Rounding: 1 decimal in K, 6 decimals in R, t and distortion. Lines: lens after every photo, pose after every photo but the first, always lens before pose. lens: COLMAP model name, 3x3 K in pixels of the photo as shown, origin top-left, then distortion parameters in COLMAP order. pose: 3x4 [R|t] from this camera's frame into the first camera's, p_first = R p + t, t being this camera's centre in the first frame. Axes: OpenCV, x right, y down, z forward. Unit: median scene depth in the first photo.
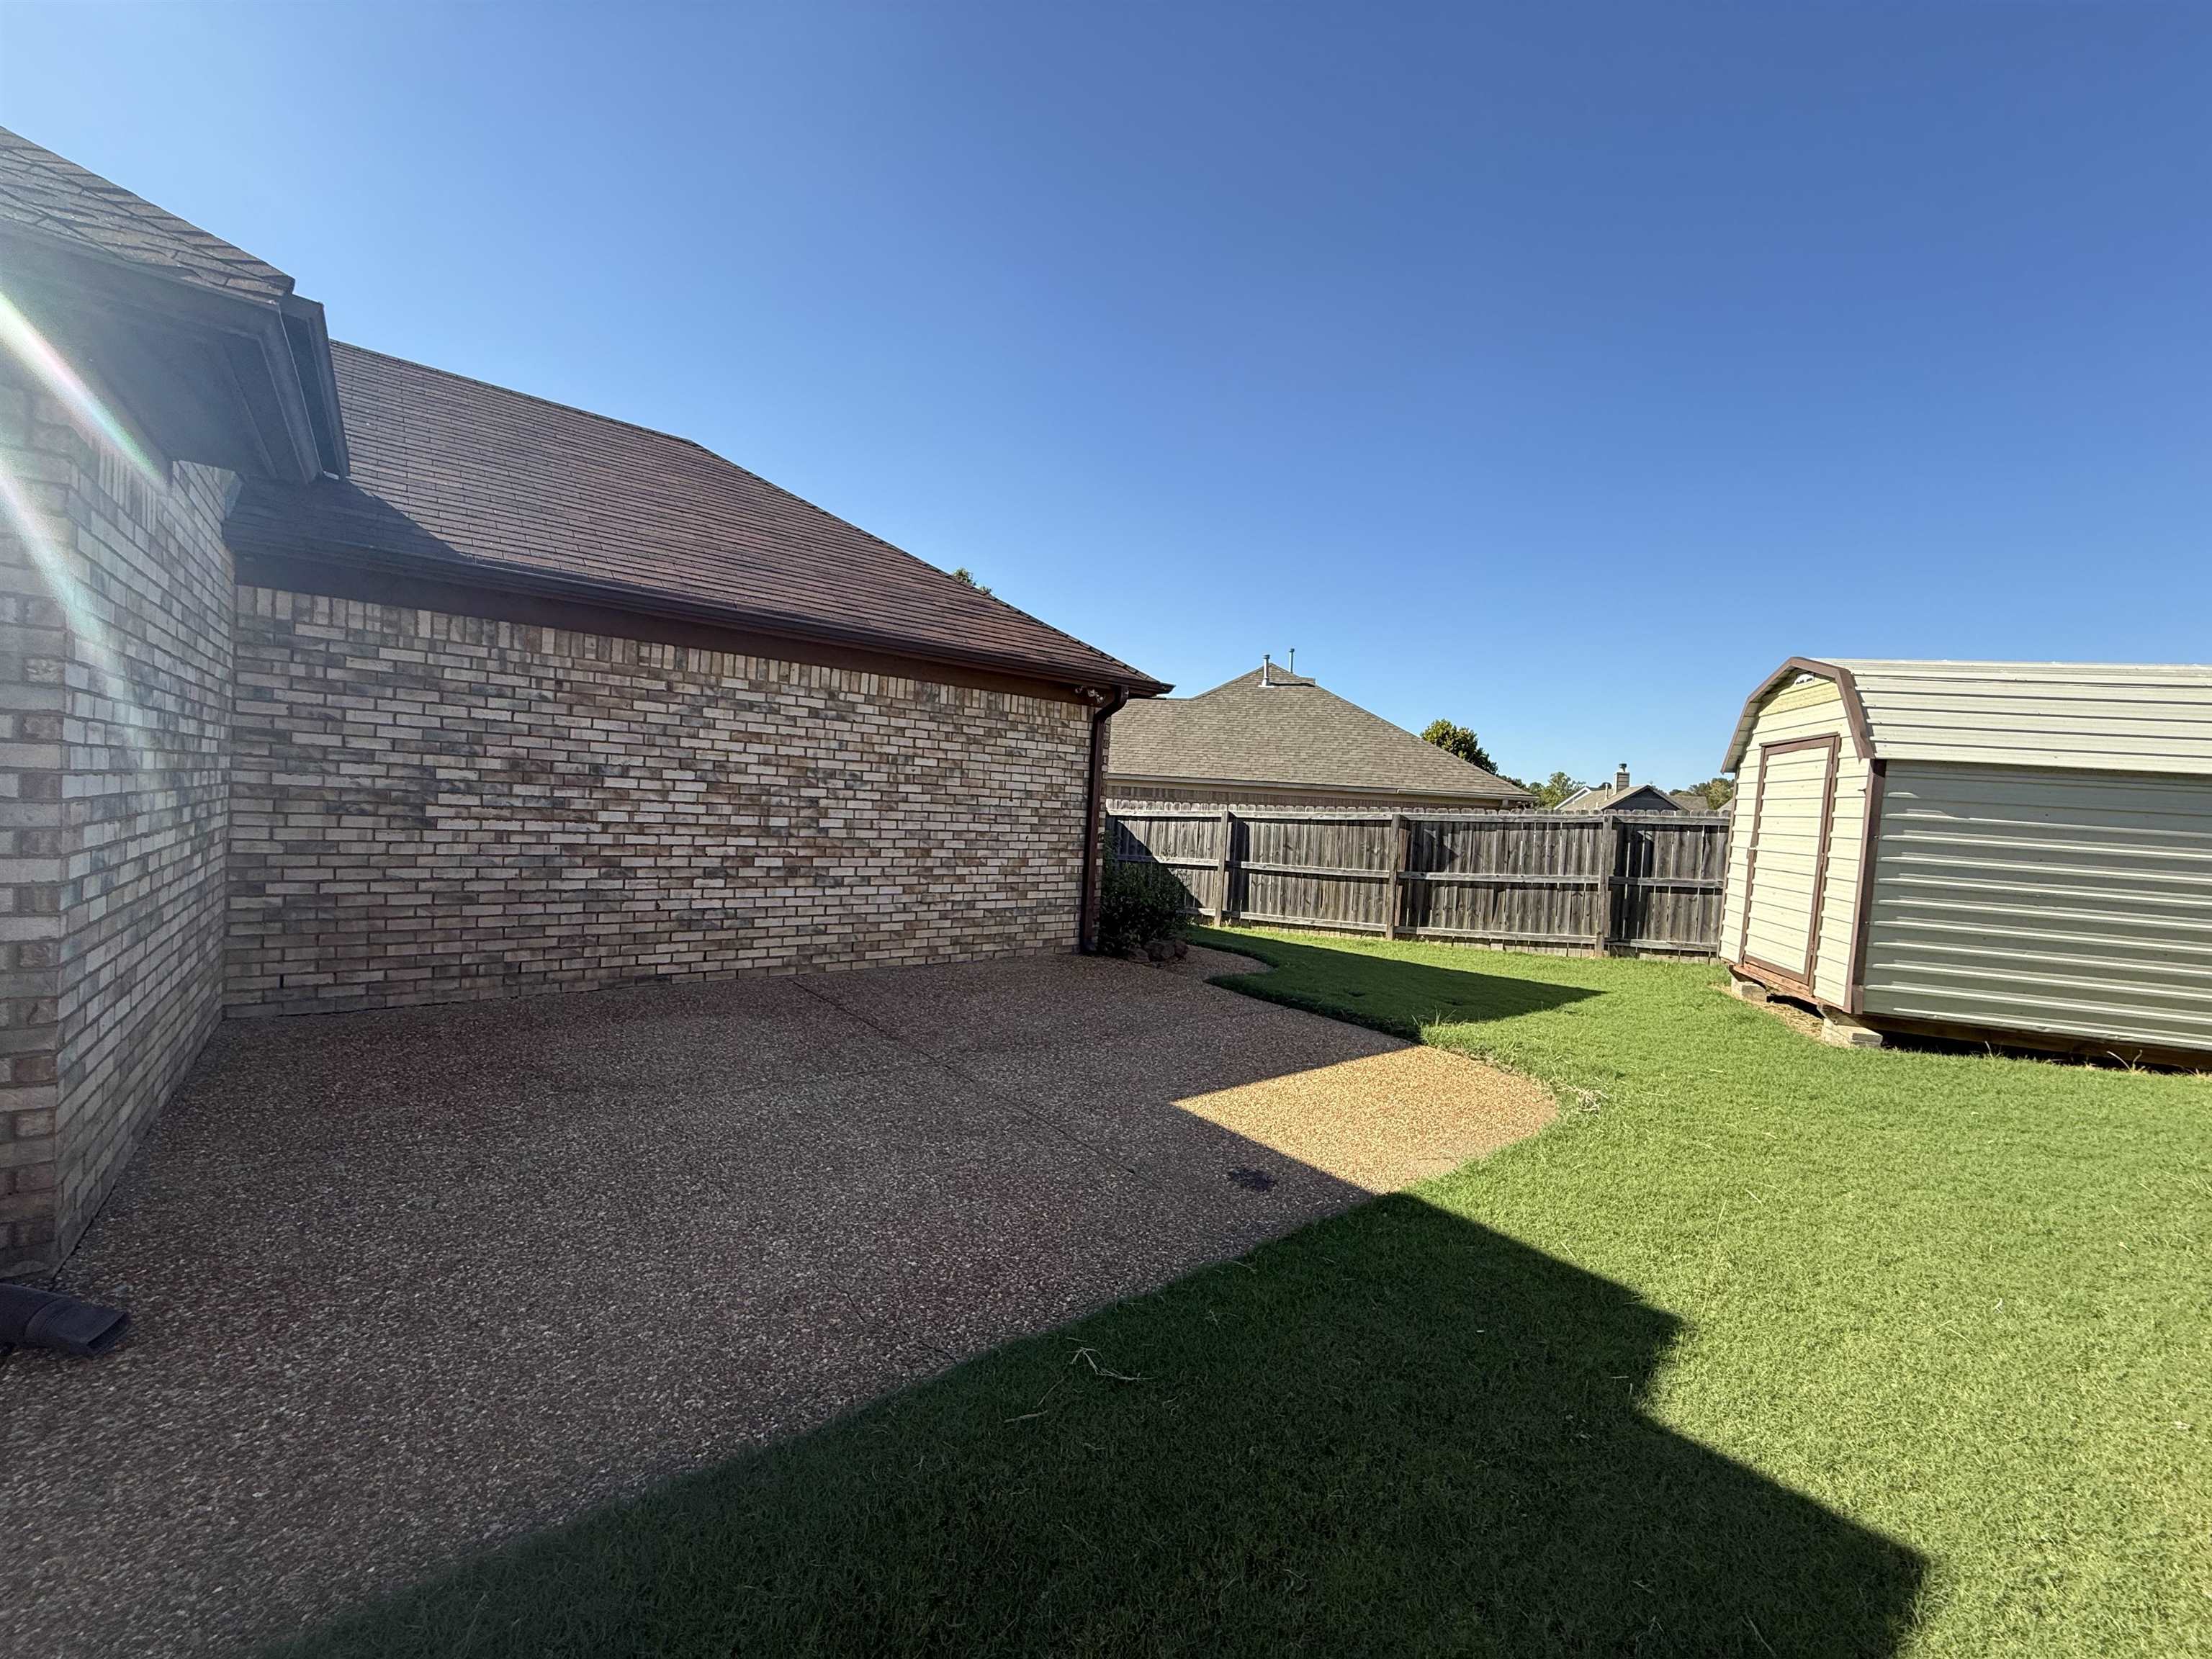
lens RADIAL K [[881.9, 0, 1104.2], [0, 881.9, 831.7], [0, 0, 1]] dist [-0.002201, 0.000195]
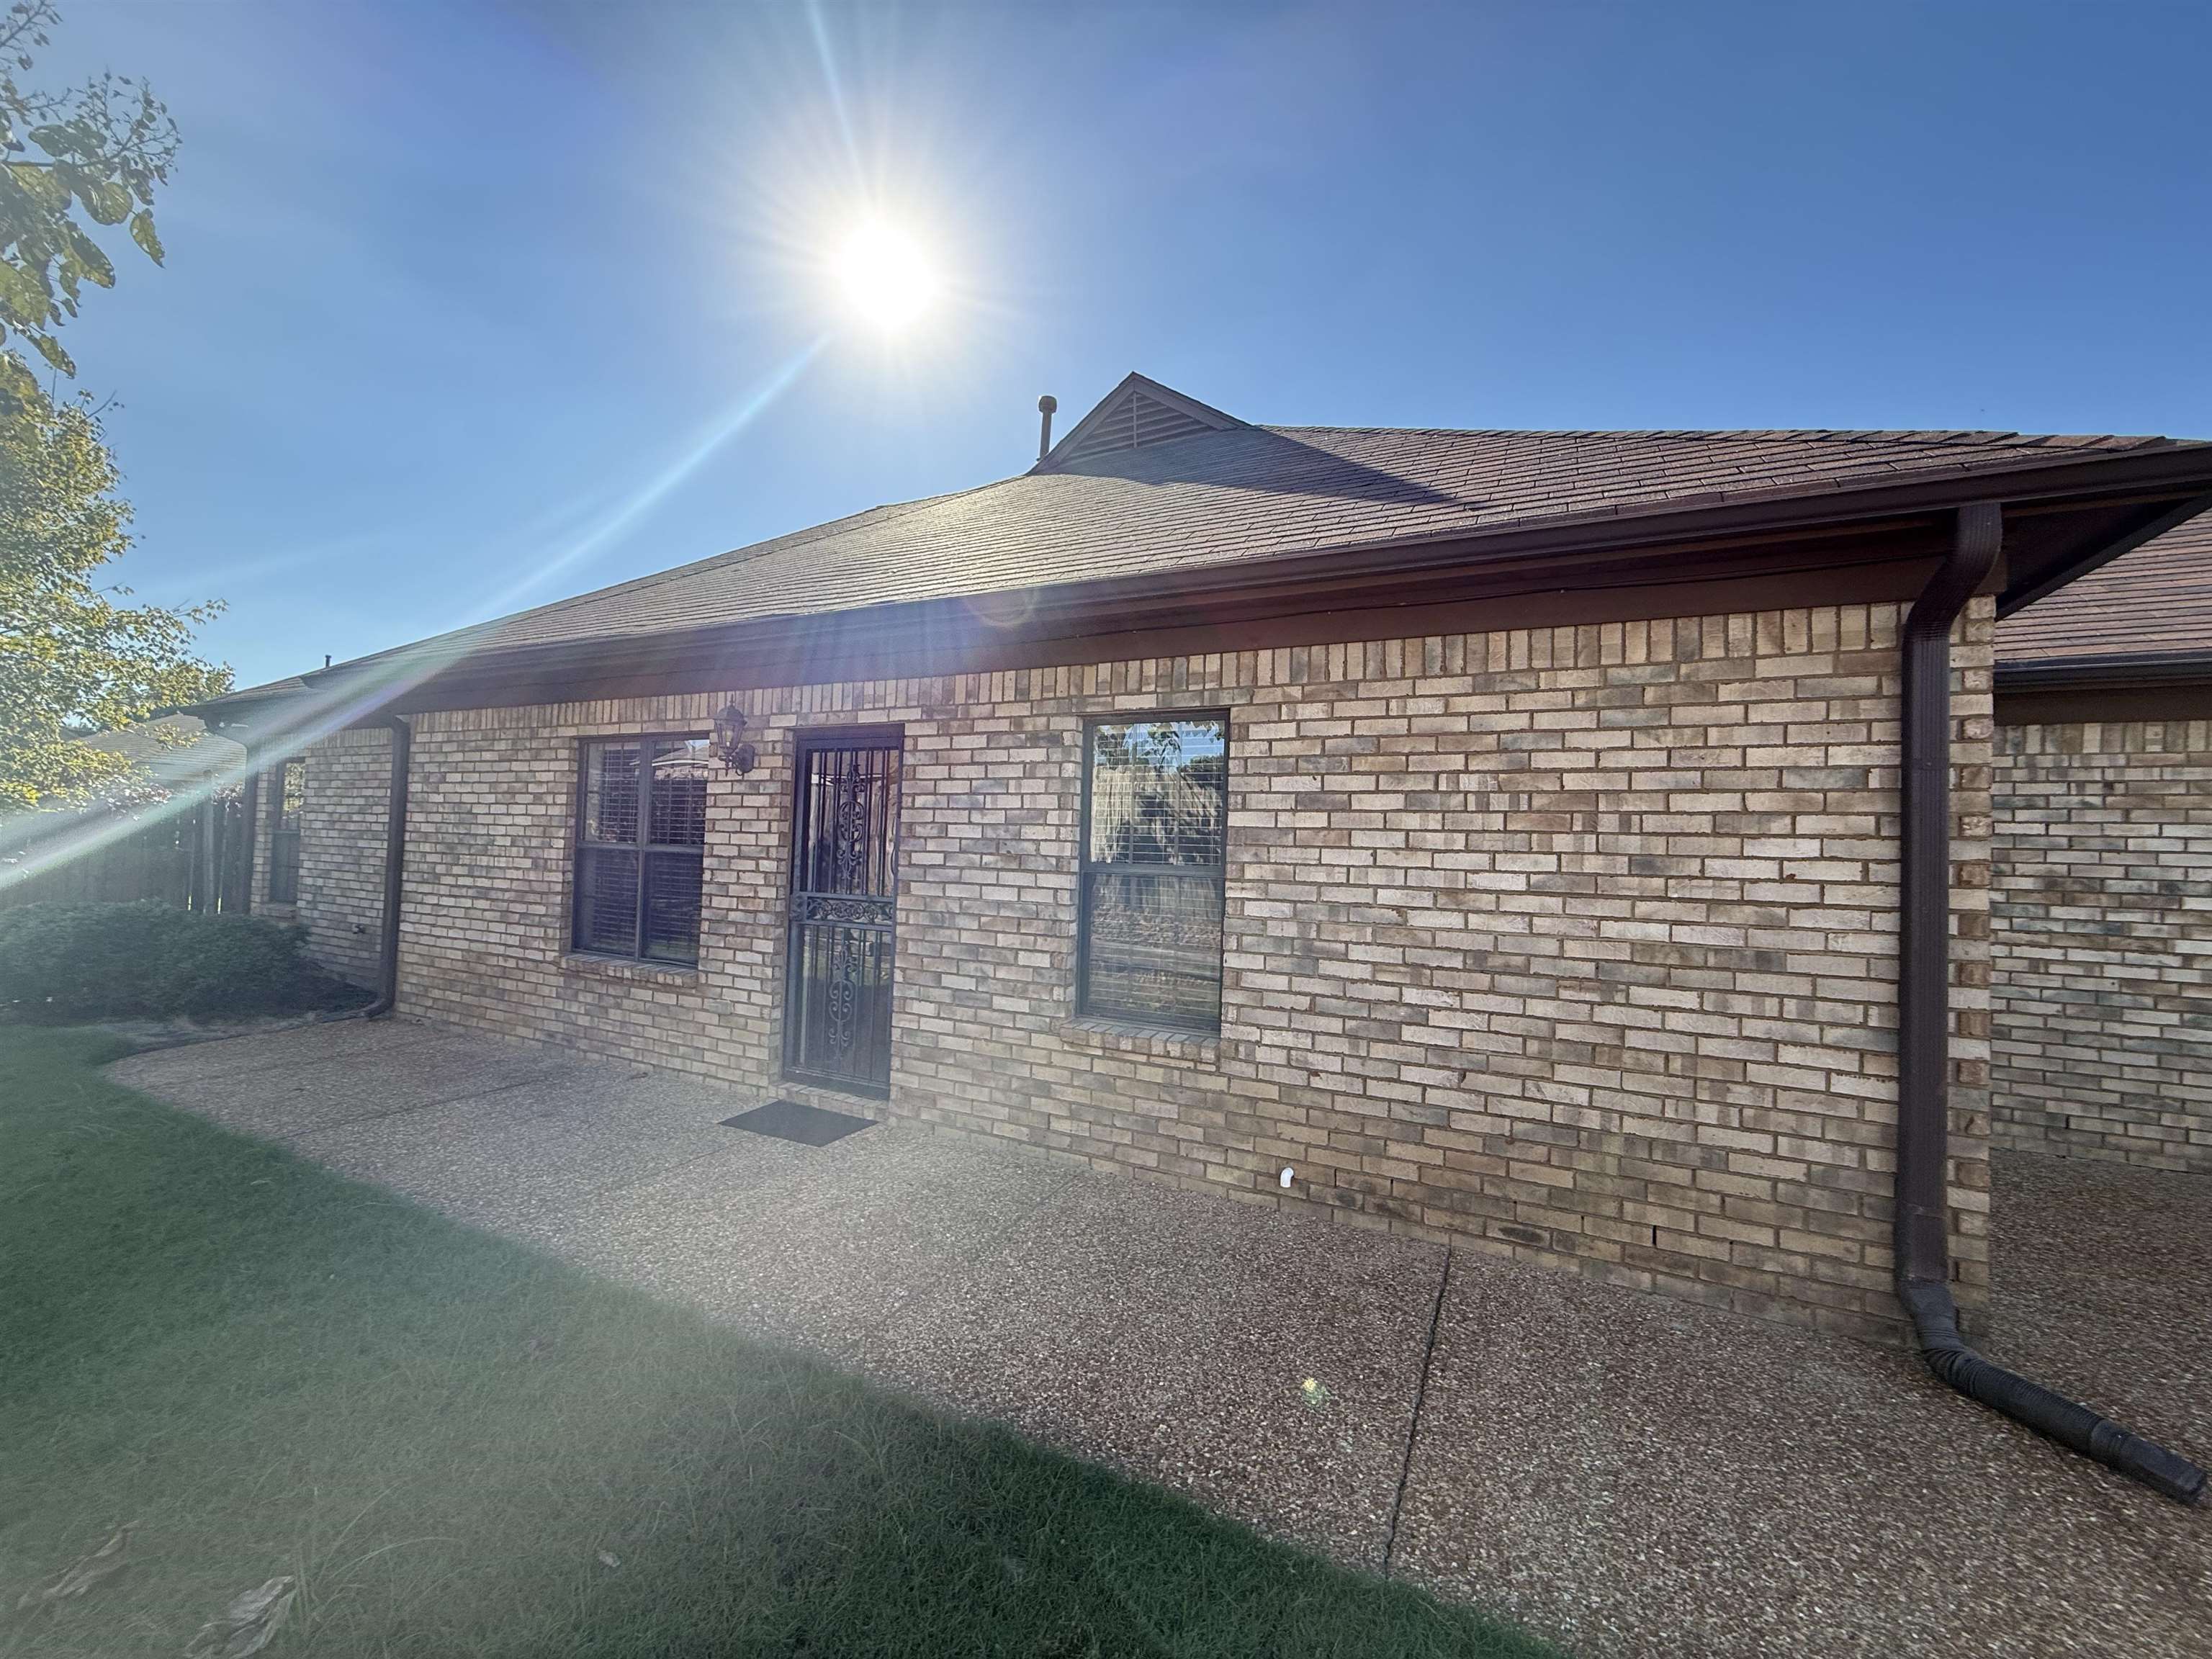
lens RADIAL K [[881.9, 0, 1124.6], [0, 881.9, 830.9], [0, 0, 1]] dist [-0.002201, 0.000195]
pose [[0.388781, -0.069678, -0.918692, -0.177730], [-0.042068, 0.994754, -0.093250, -0.006303], [0.920369, 0.074902, 0.383810, -0.151506]]
